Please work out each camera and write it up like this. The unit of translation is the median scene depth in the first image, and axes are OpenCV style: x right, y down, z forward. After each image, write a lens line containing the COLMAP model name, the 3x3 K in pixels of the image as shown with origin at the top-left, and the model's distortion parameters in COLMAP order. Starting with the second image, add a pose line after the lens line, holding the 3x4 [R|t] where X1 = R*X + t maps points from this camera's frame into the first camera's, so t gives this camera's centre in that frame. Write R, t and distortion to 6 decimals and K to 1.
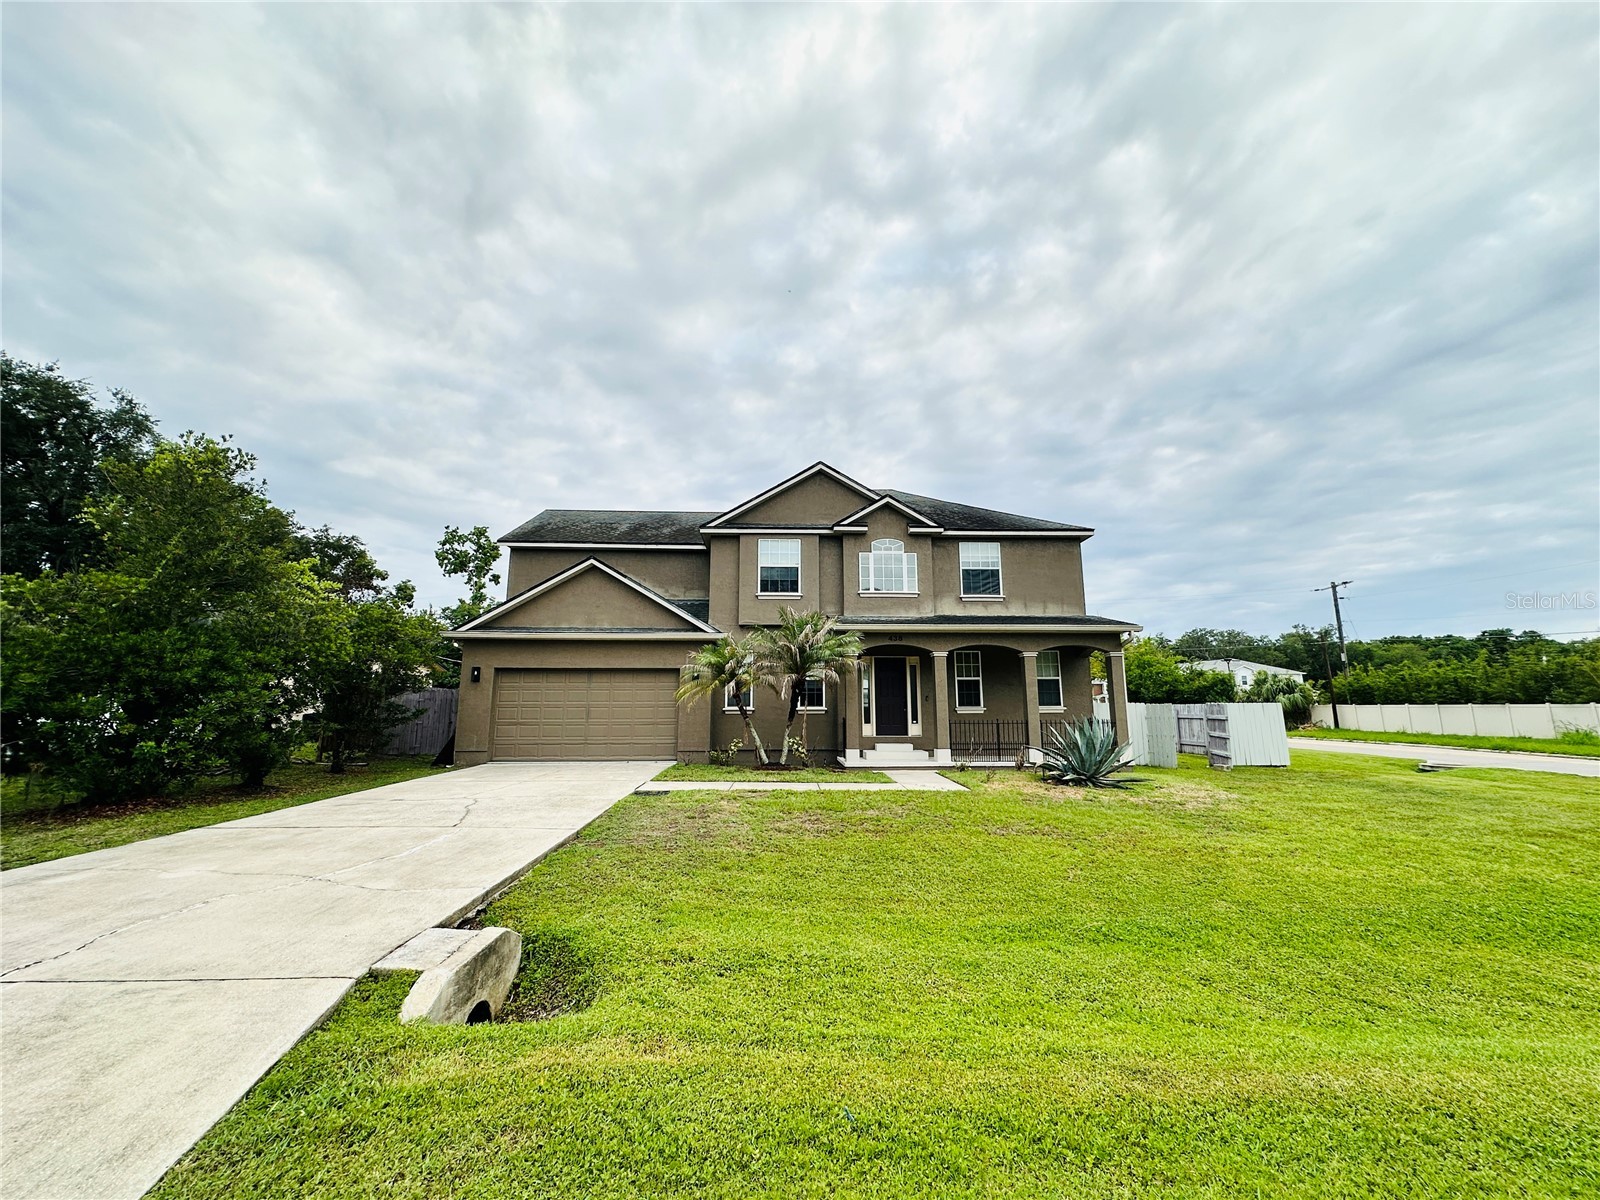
lens RADIAL K [[640.3, 0, 801.1], [0, 640.3, 598.1], [0, 0, 1]] dist [-0.005981, 0.002140]
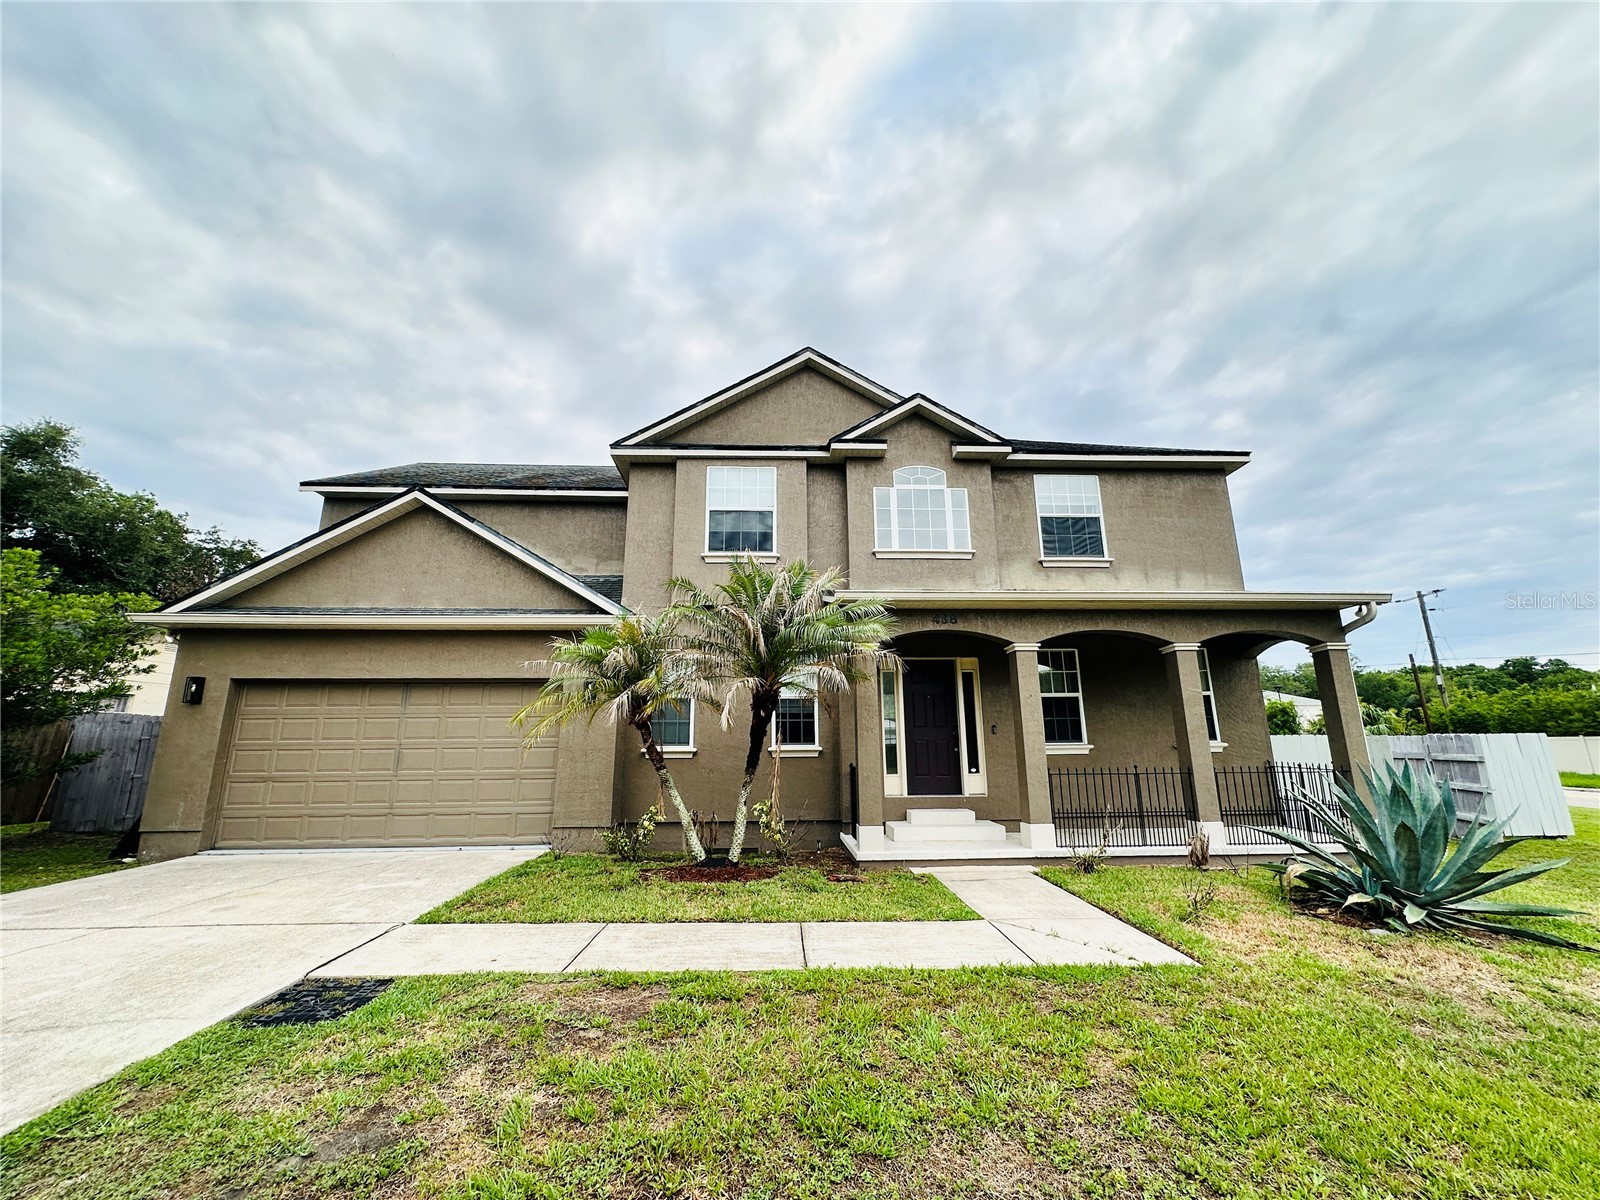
lens RADIAL K [[640.3, 0, 801.2], [0, 640.3, 593.7], [0, 0, 1]] dist [-0.005981, 0.002140]
pose [[0.999938, -0.004646, 0.010158, 0.016769], [0.005287, 0.997932, -0.064058, 0.070493], [-0.009839, 0.064108, 0.997894, 0.414228]]
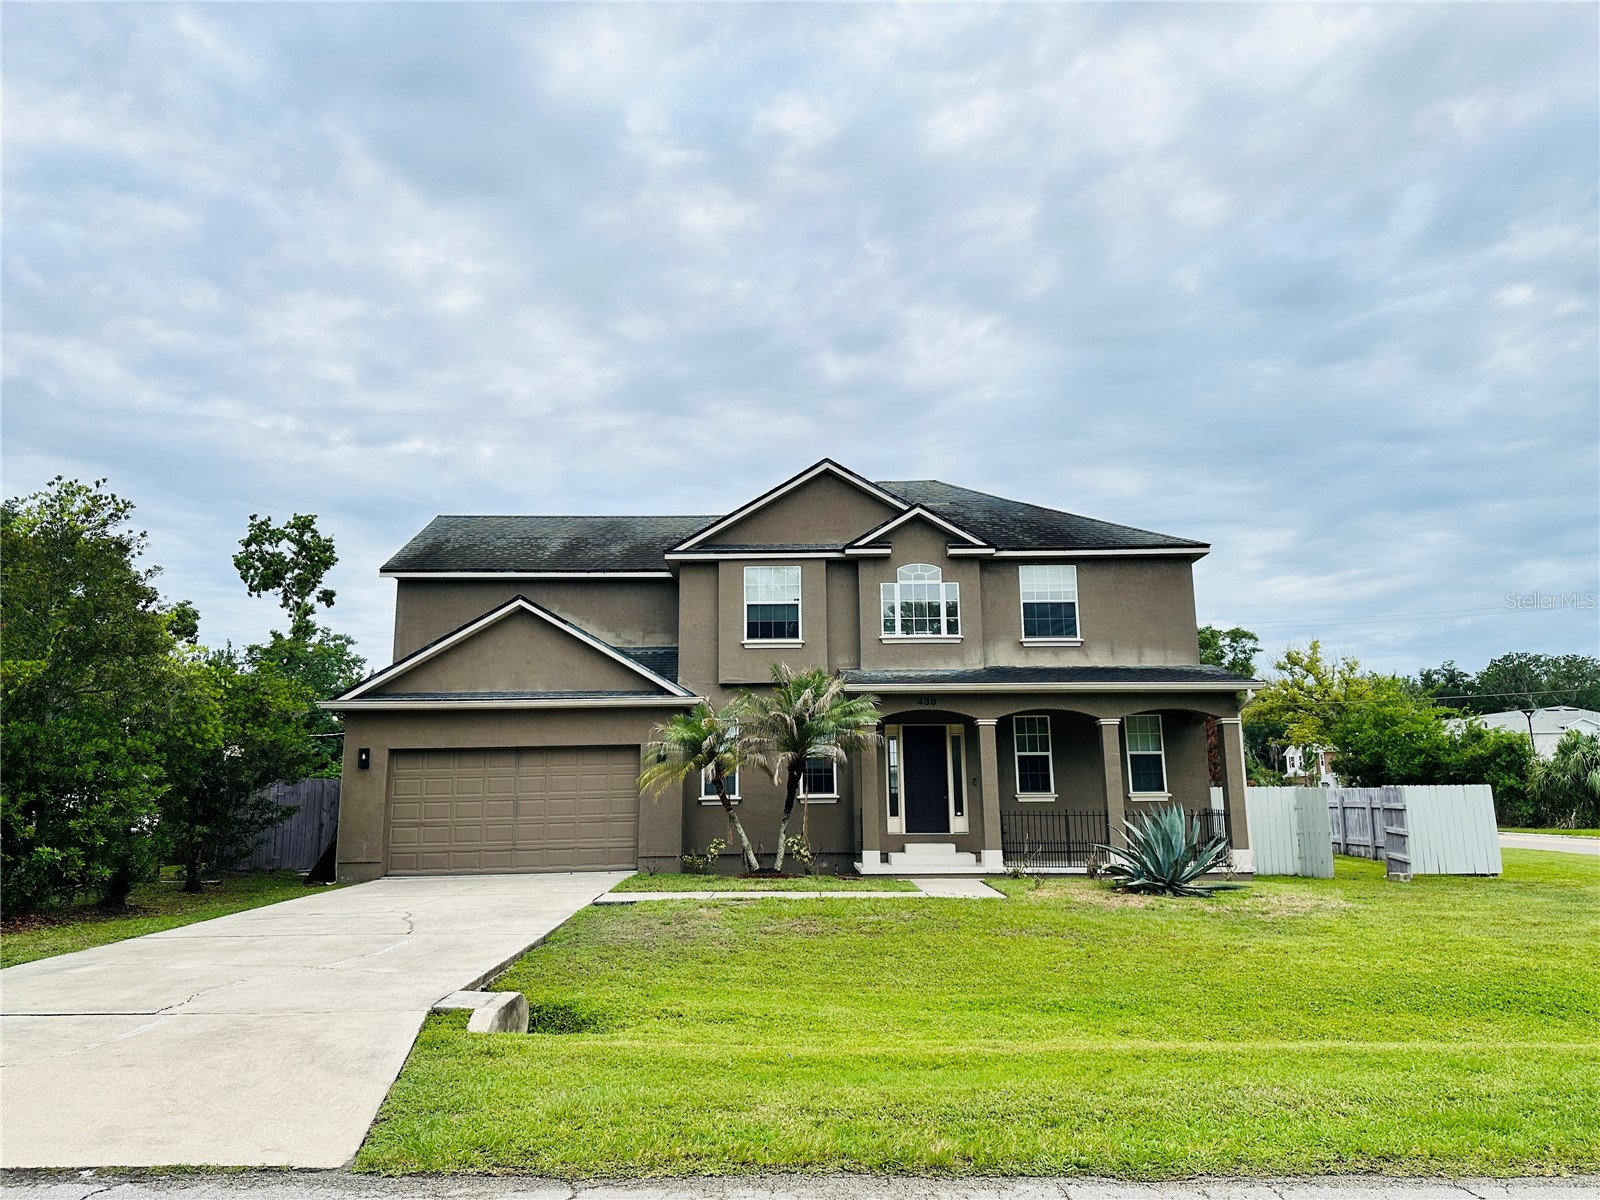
lens RADIAL K [[1115.9, 0, 808.5], [0, 1115.9, 583.9], [0, 0, 1]] dist [0.072977, -0.058845]
pose [[0.999768, -0.014686, -0.015747, 0.028814], [0.014400, 0.999732, -0.018146, -0.049481], [0.016009, 0.017915, 0.999711, -0.292582]]
